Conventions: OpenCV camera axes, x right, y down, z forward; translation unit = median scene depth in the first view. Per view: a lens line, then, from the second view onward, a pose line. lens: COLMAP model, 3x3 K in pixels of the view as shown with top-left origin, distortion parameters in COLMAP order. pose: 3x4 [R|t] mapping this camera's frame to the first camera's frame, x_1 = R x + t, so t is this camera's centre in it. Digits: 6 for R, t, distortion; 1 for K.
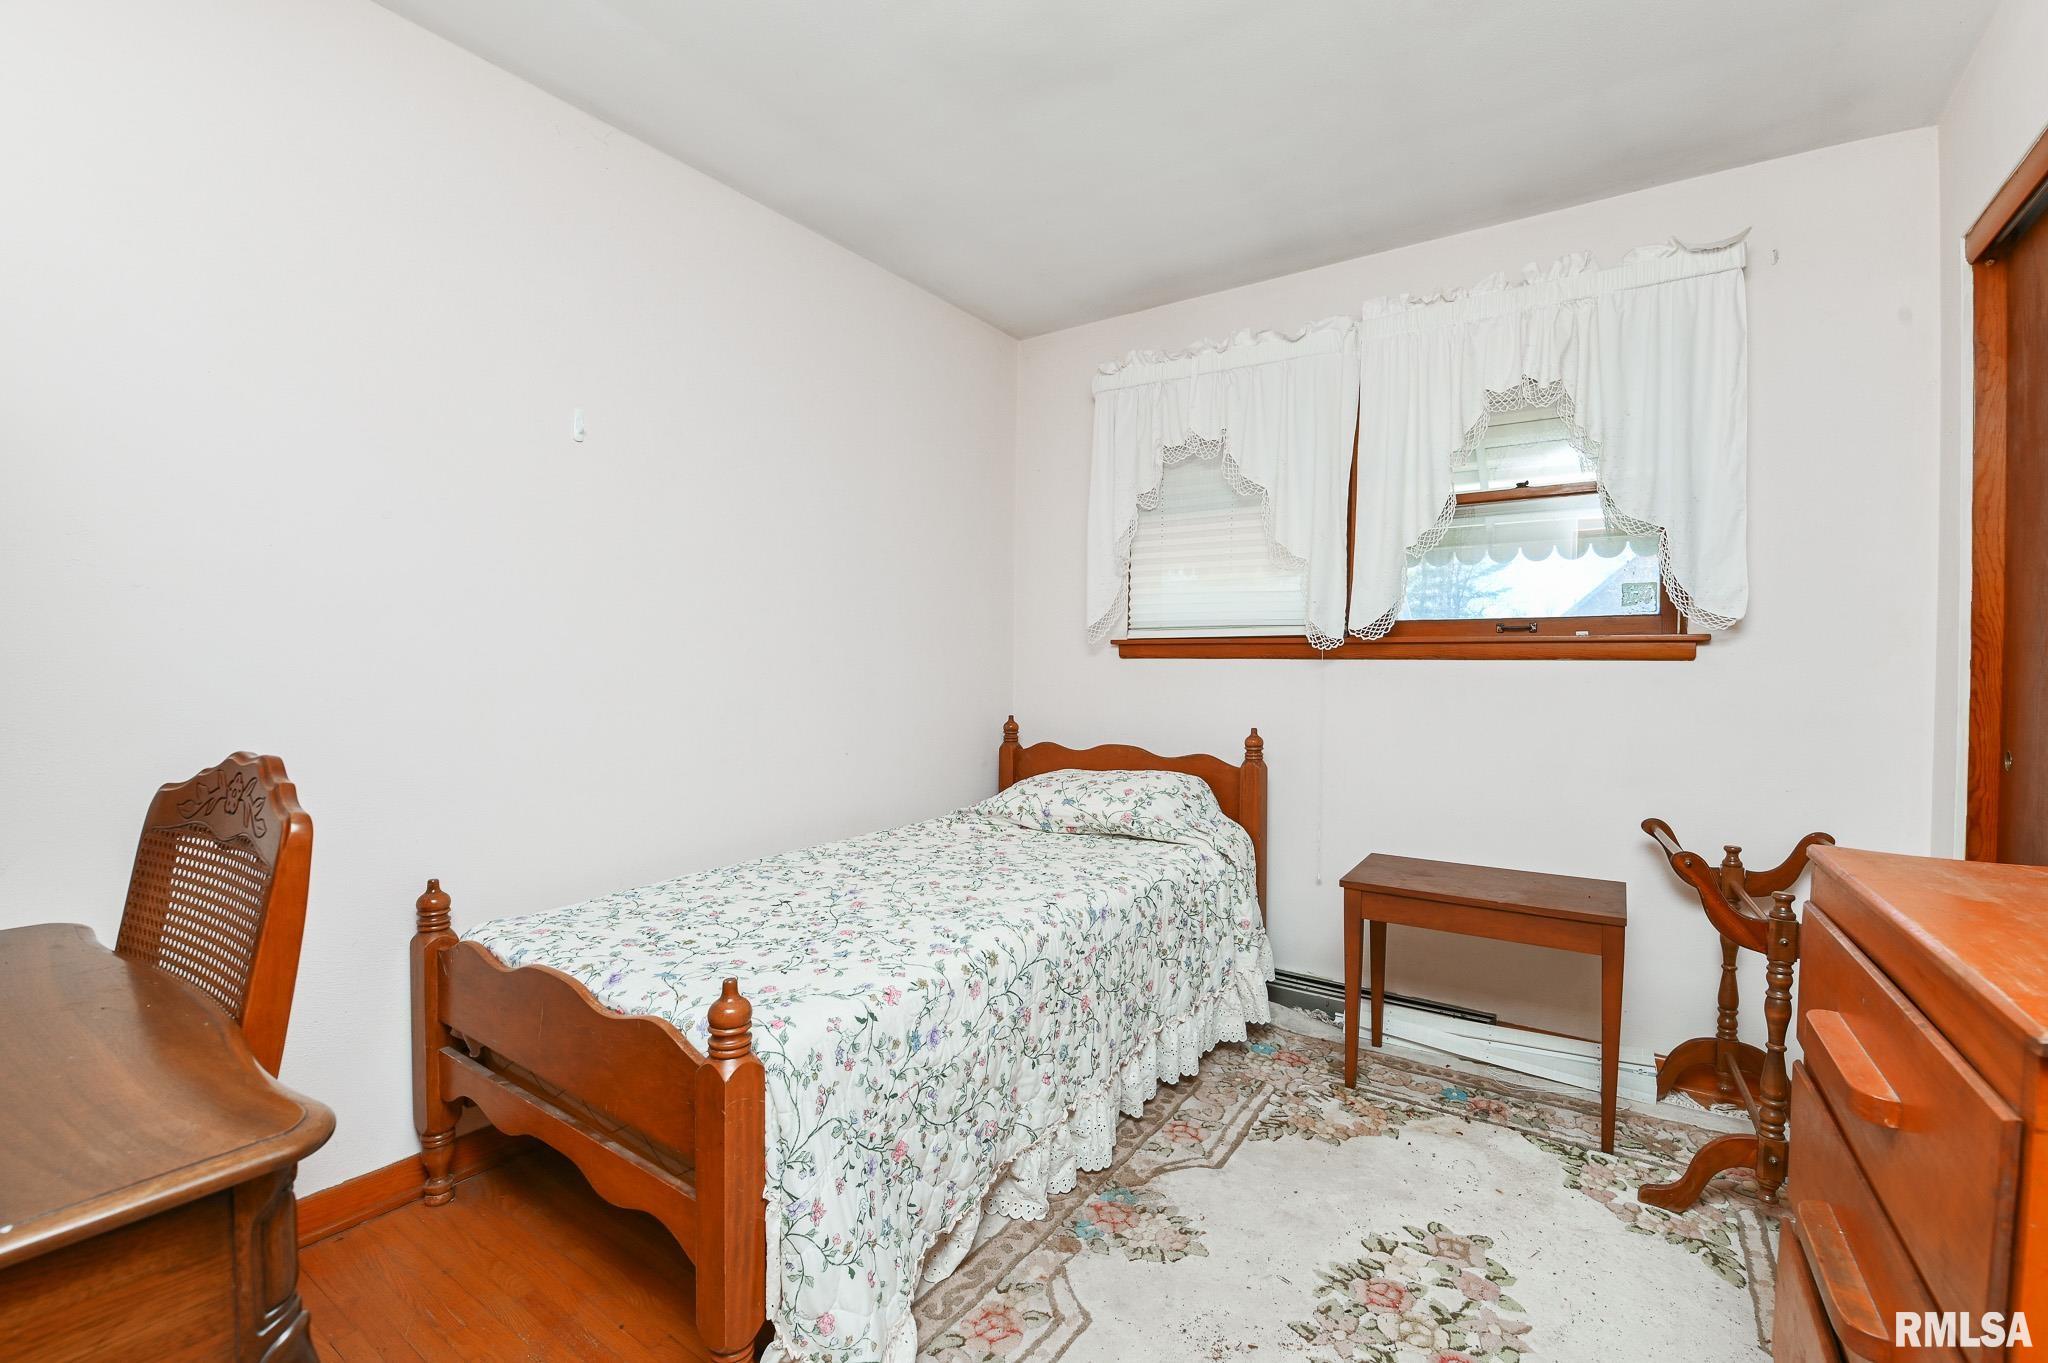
lens RADIAL K [[920.3, 0, 1040.6], [0, 920.3, 674.7], [0, 0, 1]] dist [-0.012315, -0.000435]
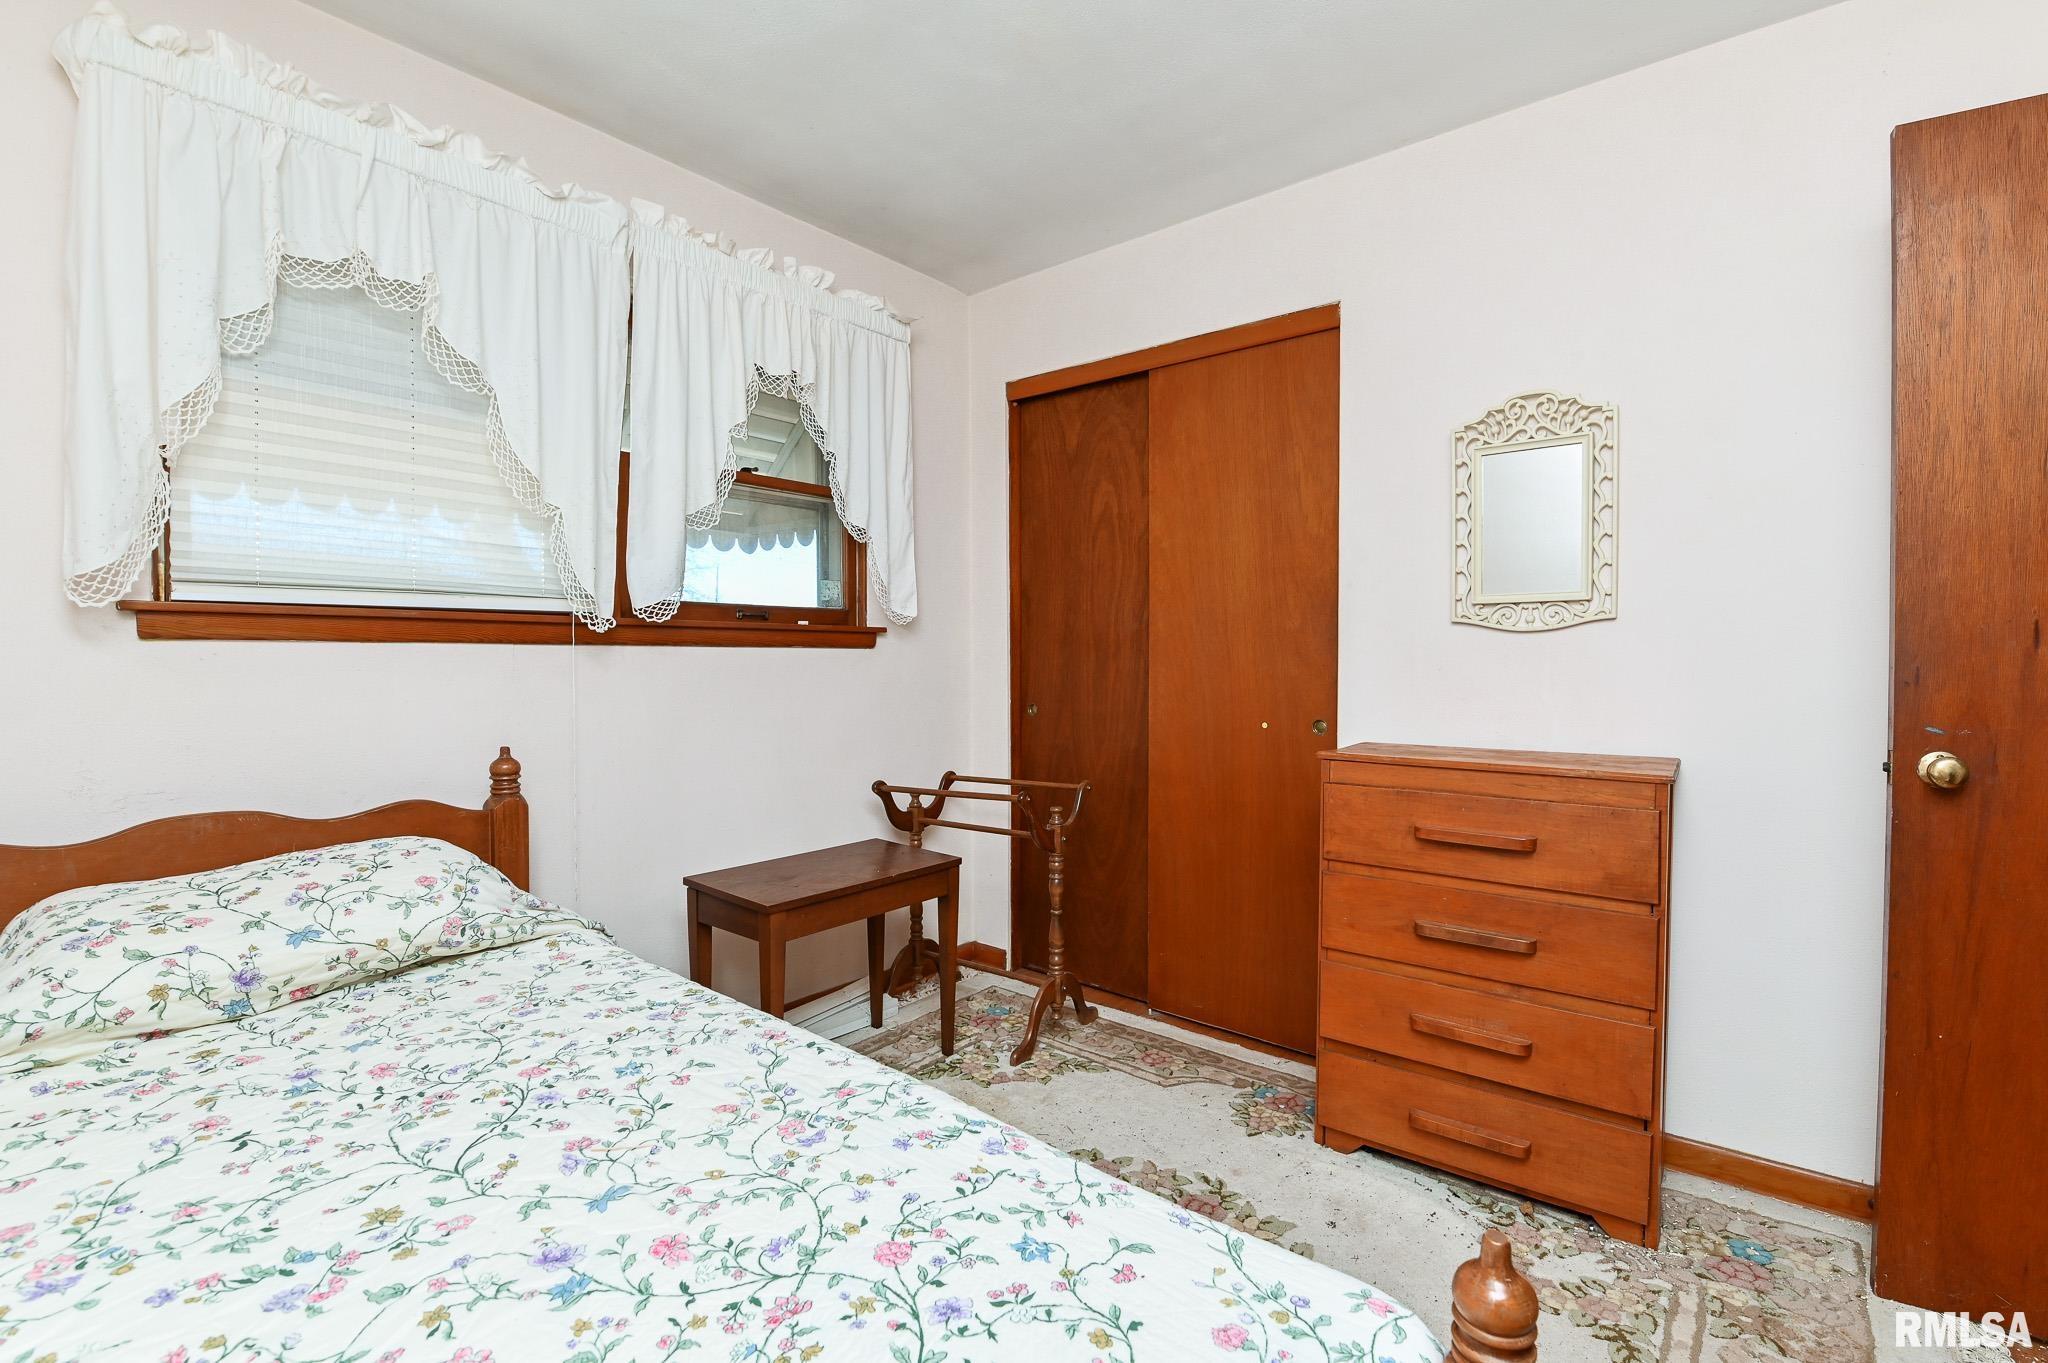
lens RADIAL K [[920.3, 0, 1040.6], [0, 920.3, 674.7], [0, 0, 1]] dist [-0.012315, -0.000435]
pose [[0.074969, -0.029403, 0.996752, -0.430262], [0.007675, 0.999553, 0.028908, -0.011782], [-0.997156, 0.005483, 0.075162, 0.591153]]
